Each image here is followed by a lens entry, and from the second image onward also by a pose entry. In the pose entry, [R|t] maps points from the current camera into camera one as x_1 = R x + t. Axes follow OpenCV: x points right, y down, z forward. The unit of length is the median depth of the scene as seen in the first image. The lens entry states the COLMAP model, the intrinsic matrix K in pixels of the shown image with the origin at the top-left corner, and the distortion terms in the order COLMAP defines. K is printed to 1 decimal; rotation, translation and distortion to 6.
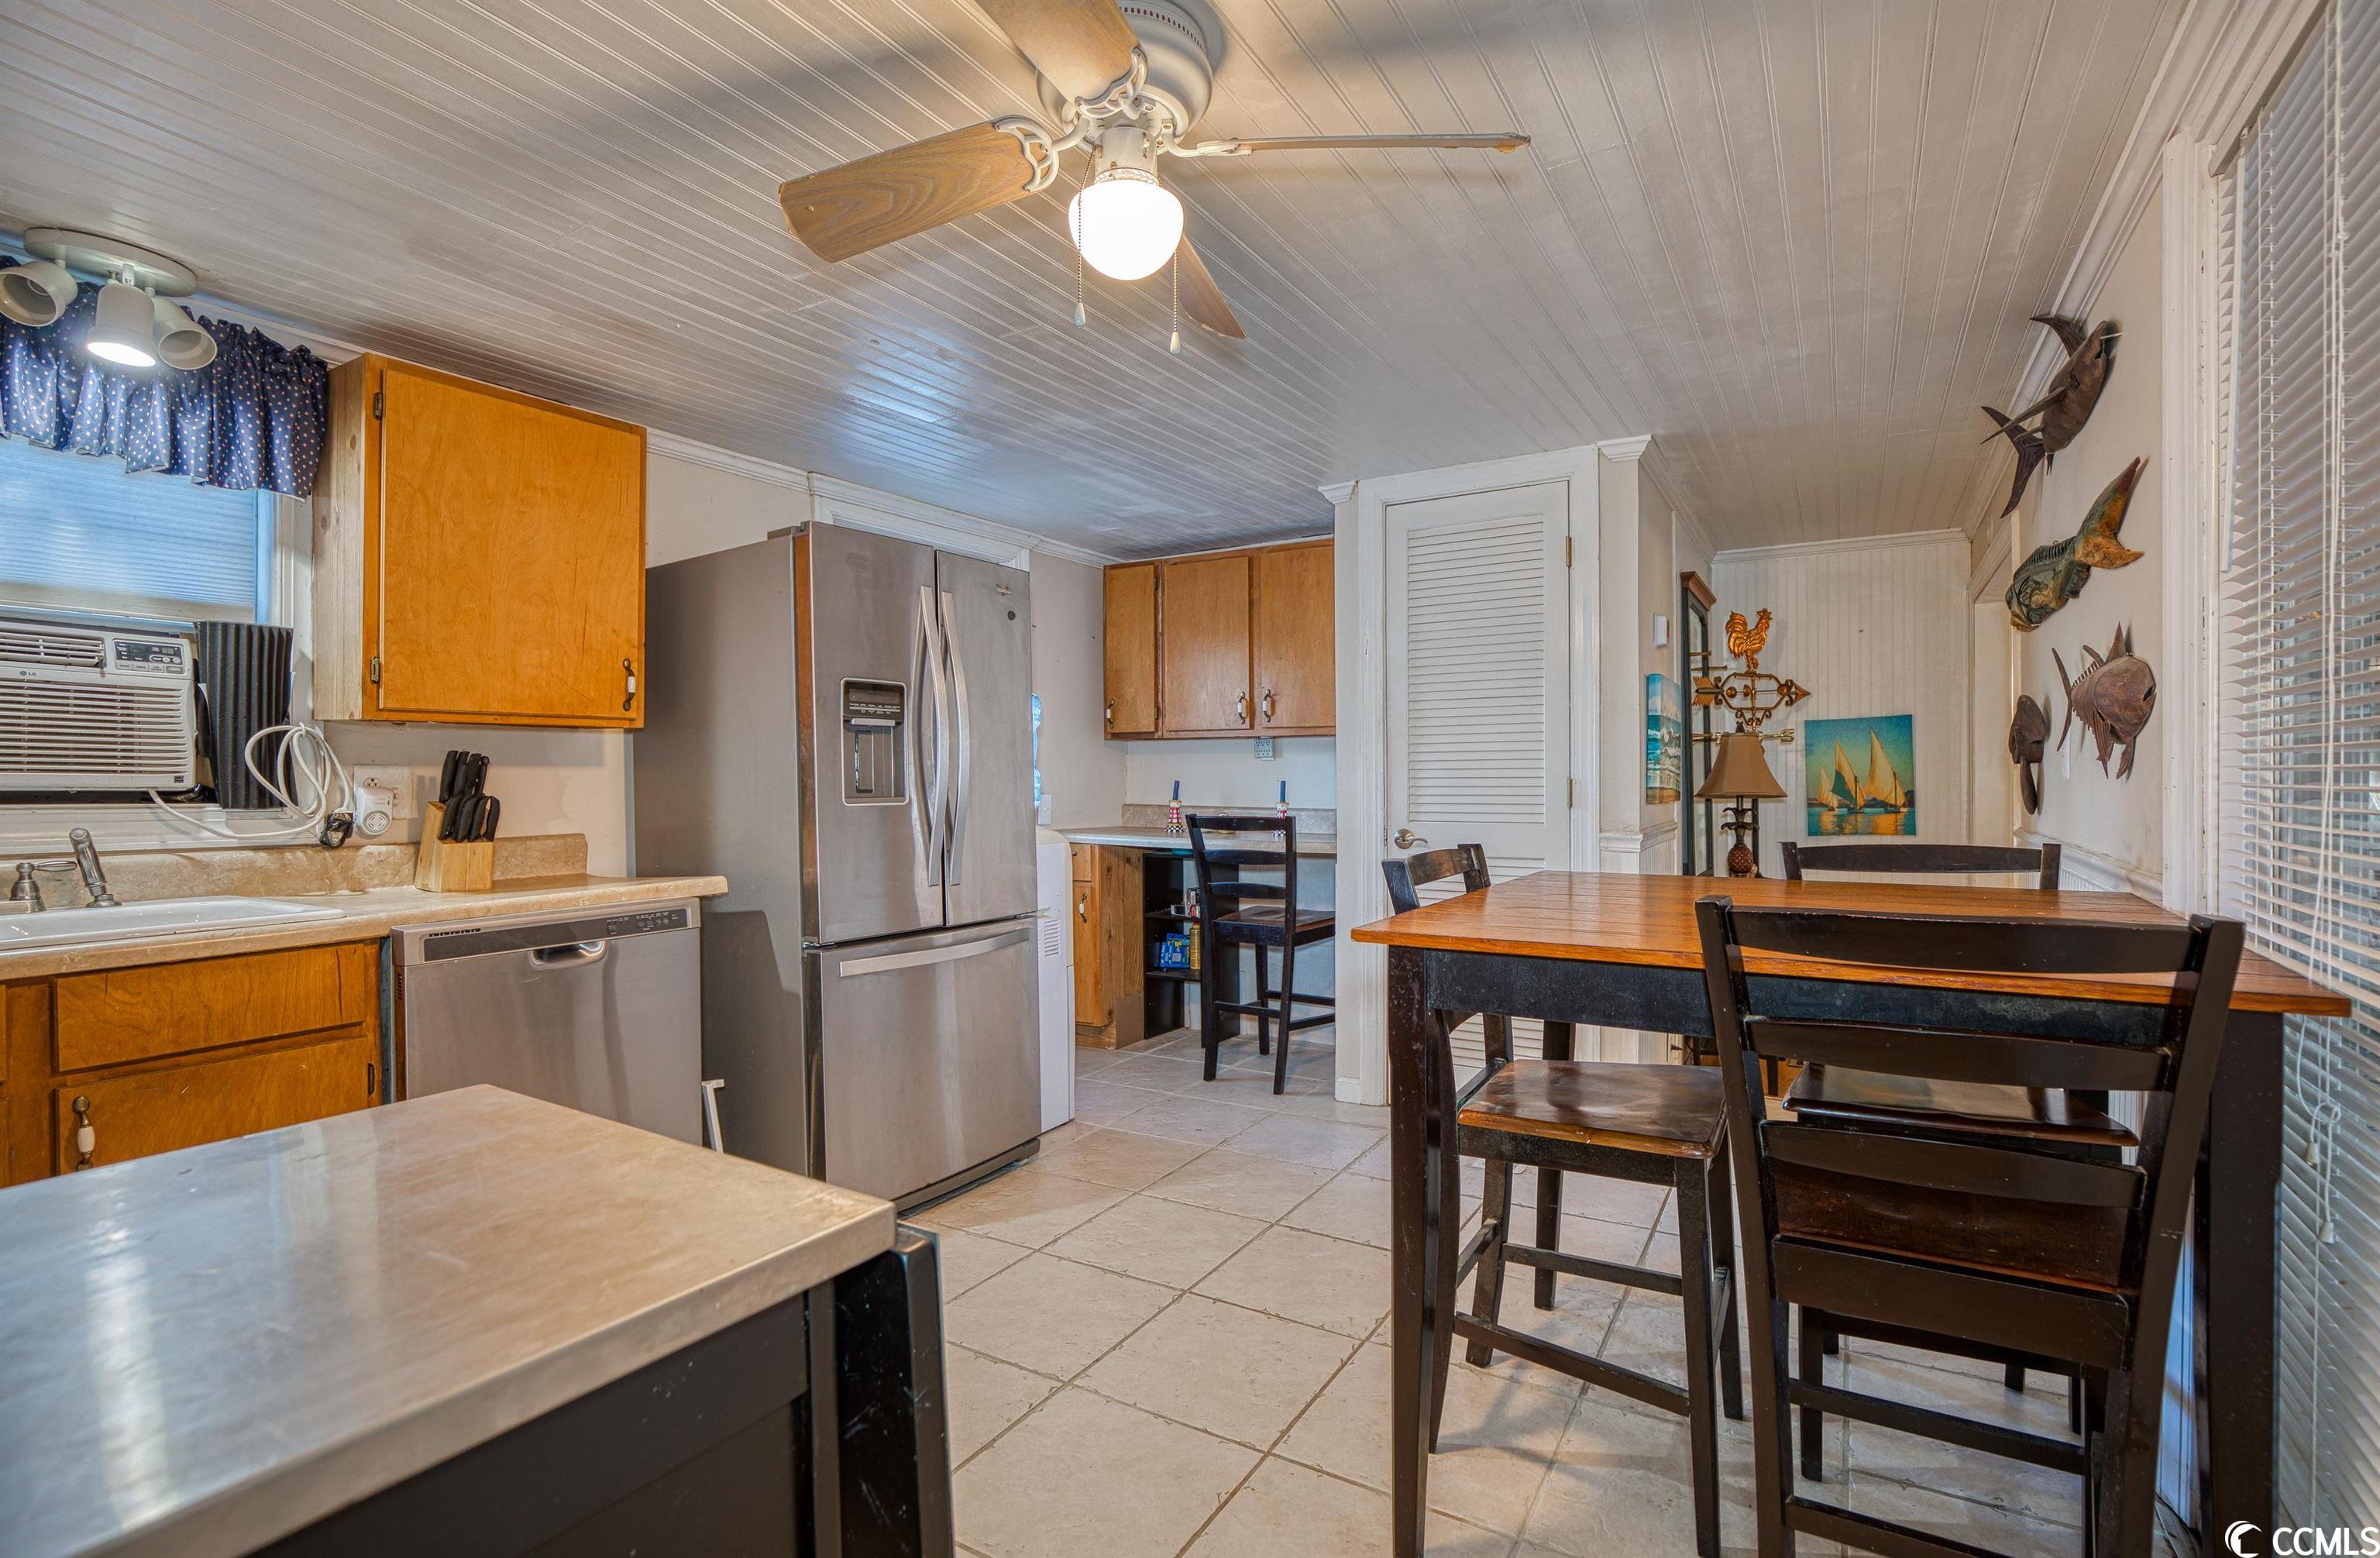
lens RADIAL K [[1096.0, 0, 1235.0], [0, 1096.0, 788.2], [0, 0, 1]] dist [-0.022640, 0.003771]
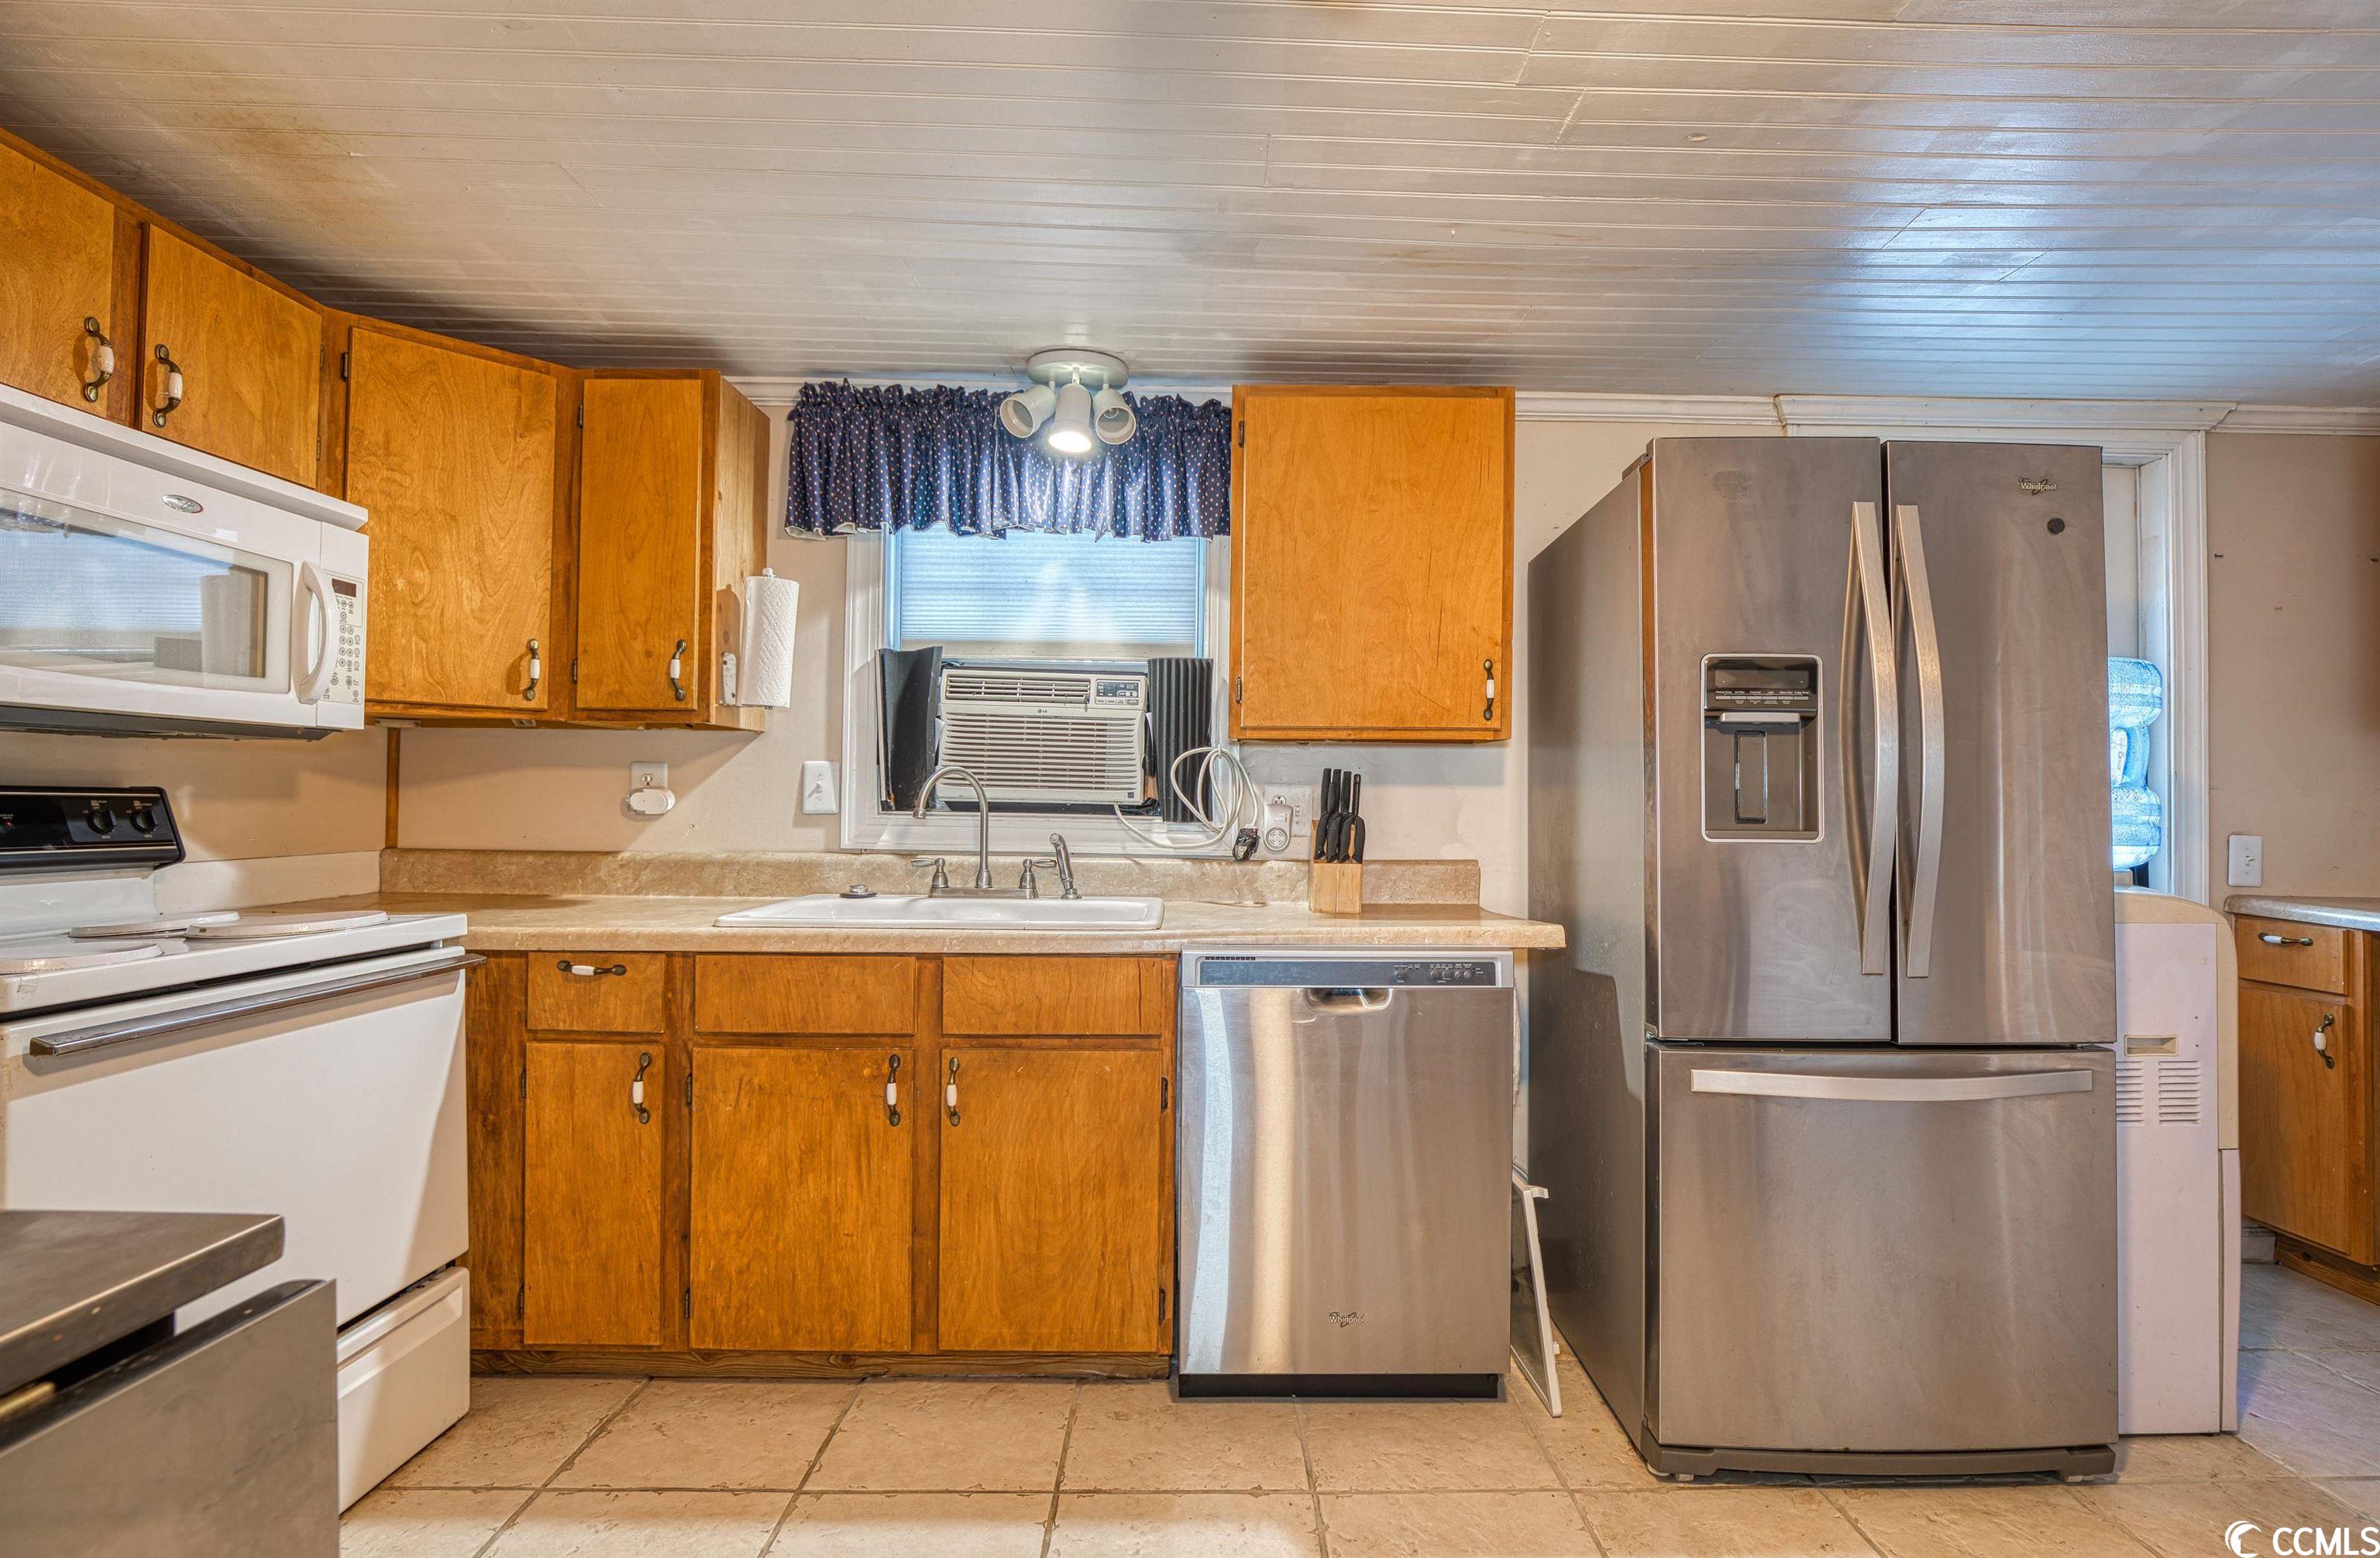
lens RADIAL K [[1096.0, 0, 1193.4], [0, 1096.0, 784.1], [0, 0, 1]] dist [-0.022640, 0.003771]
pose [[0.508617, -0.003558, -0.860986, 0.065134], [-0.020293, 0.999664, -0.016119, -0.001975], [0.860754, 0.025670, 0.508374, 0.358467]]
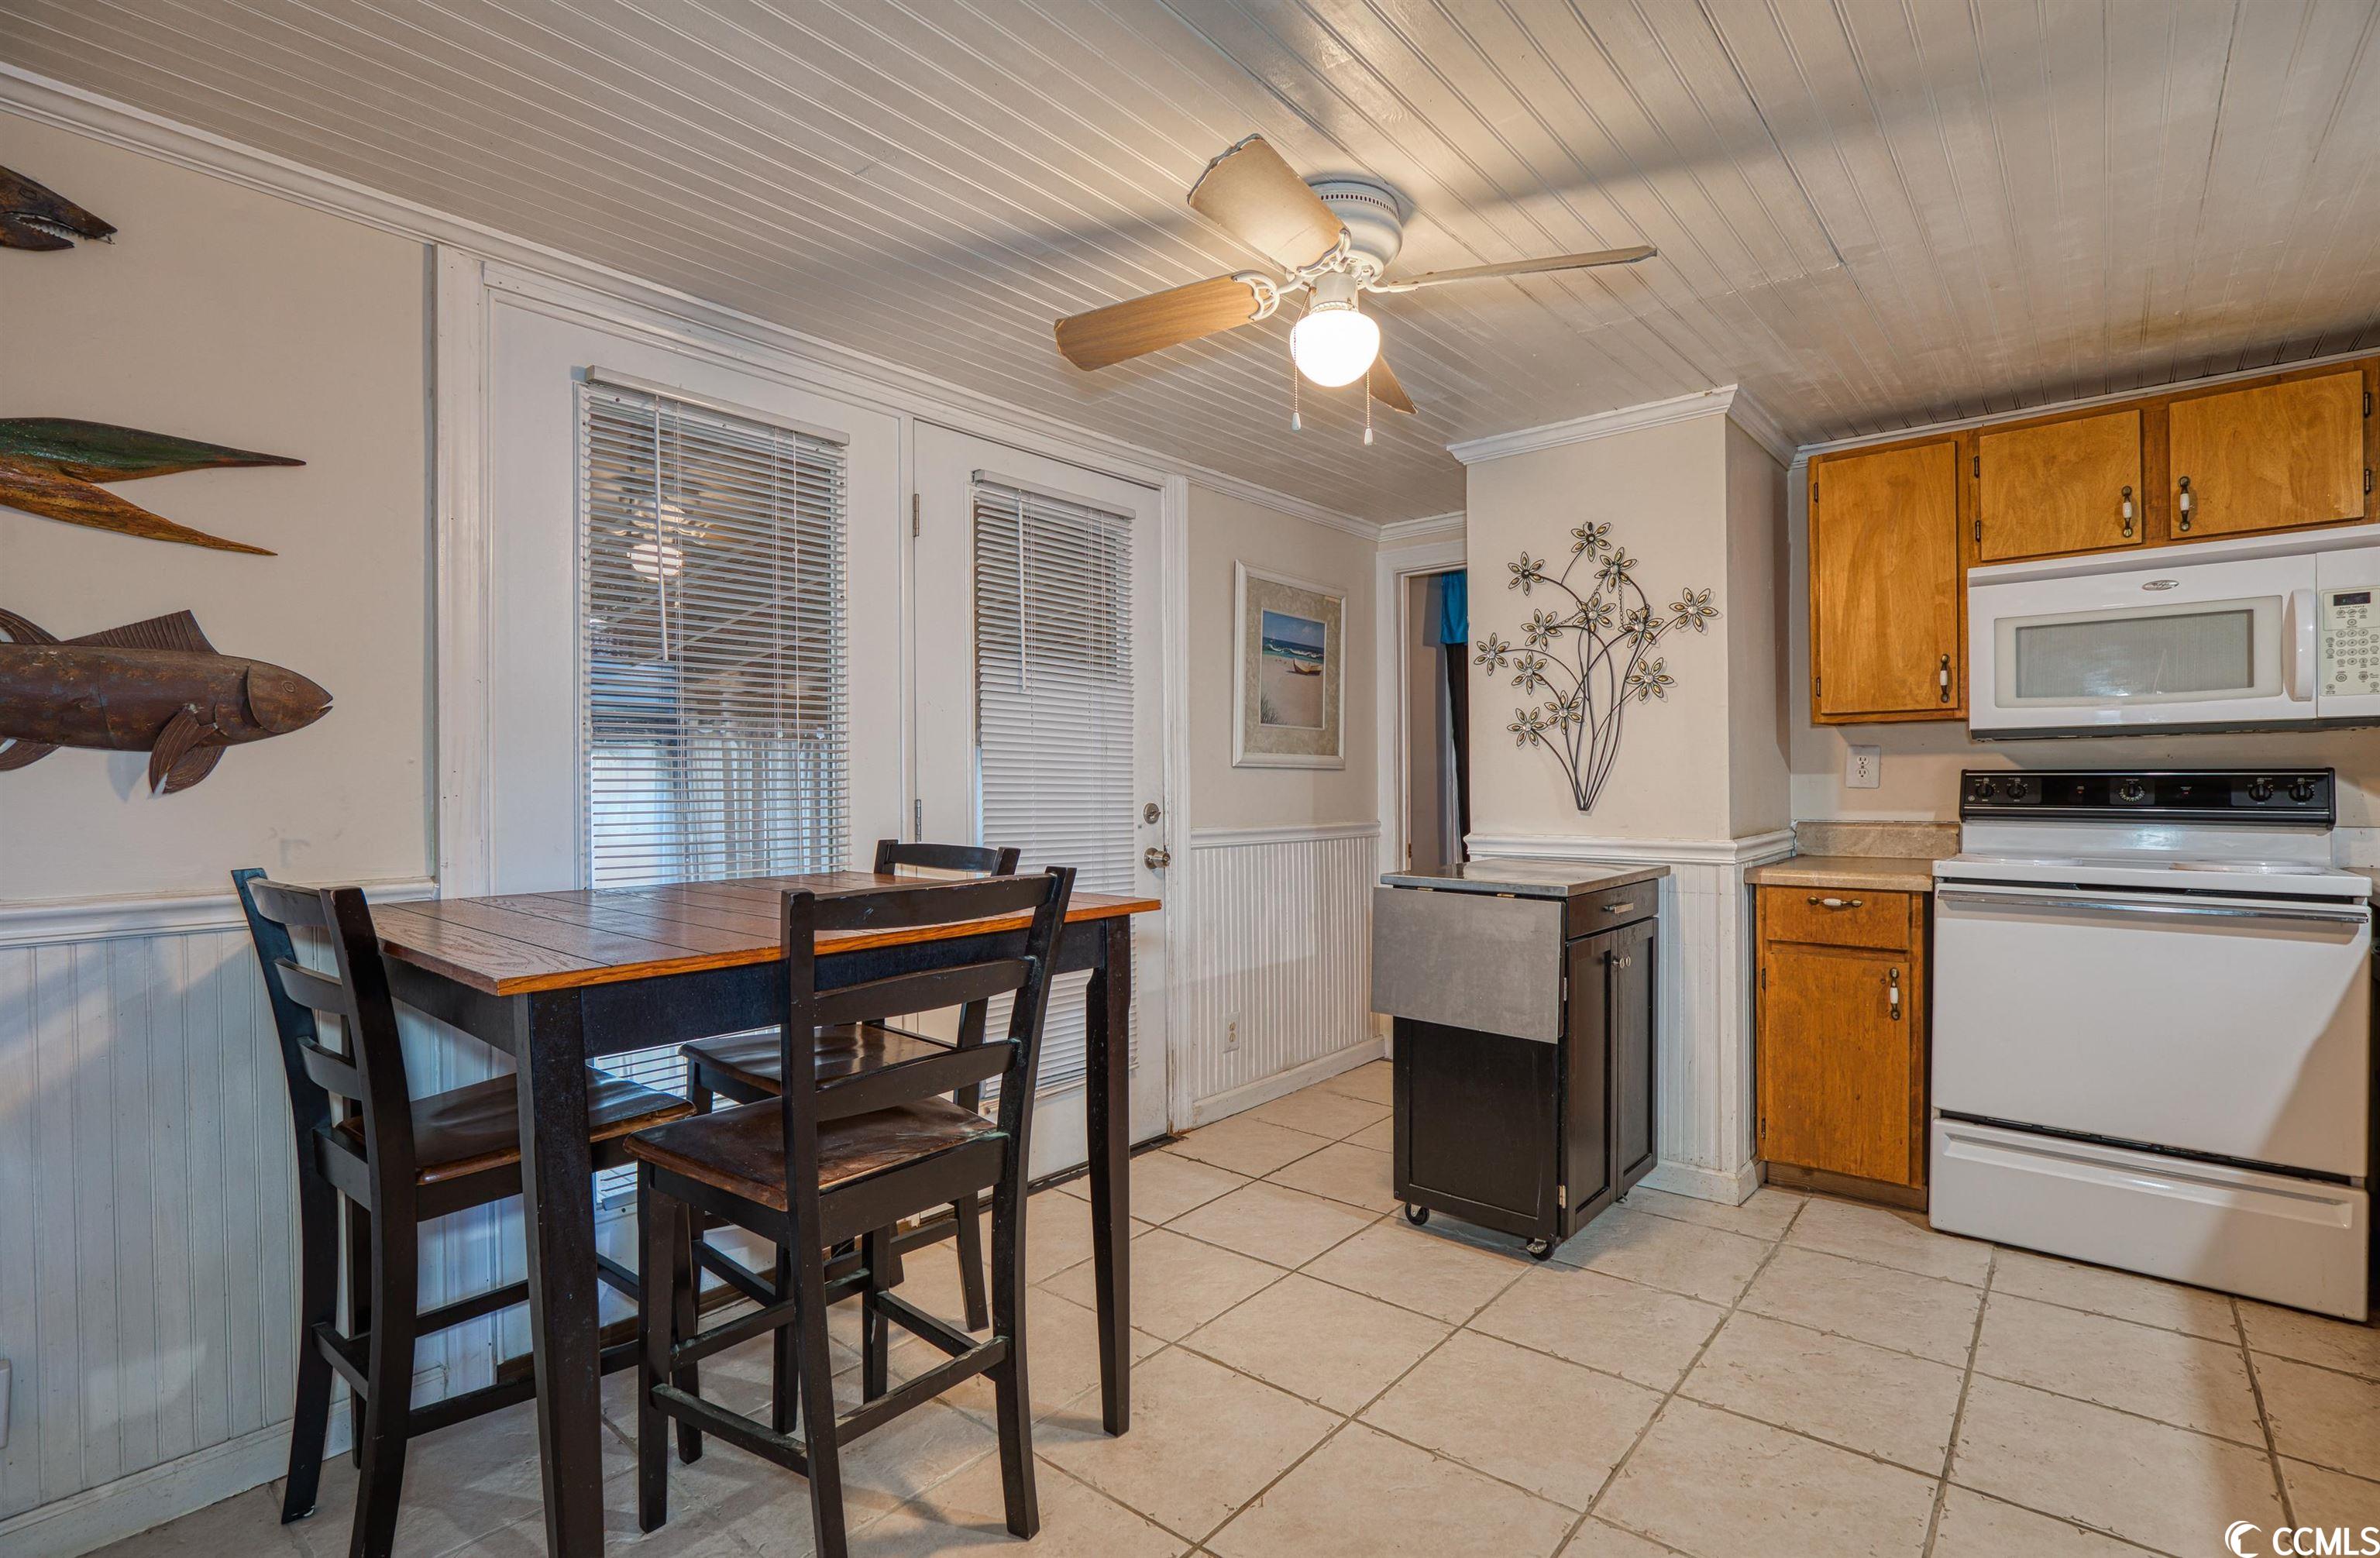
lens RADIAL K [[1096.0, 0, 1207.5], [0, 1096.0, 790.5], [0, 0, 1]] dist [-0.022640, 0.003771]
pose [[-0.984009, 0.012442, 0.177684, -0.093974], [0.015776, 0.999725, 0.017366, -0.009195], [-0.177419, 0.019891, -0.983934, 1.228601]]
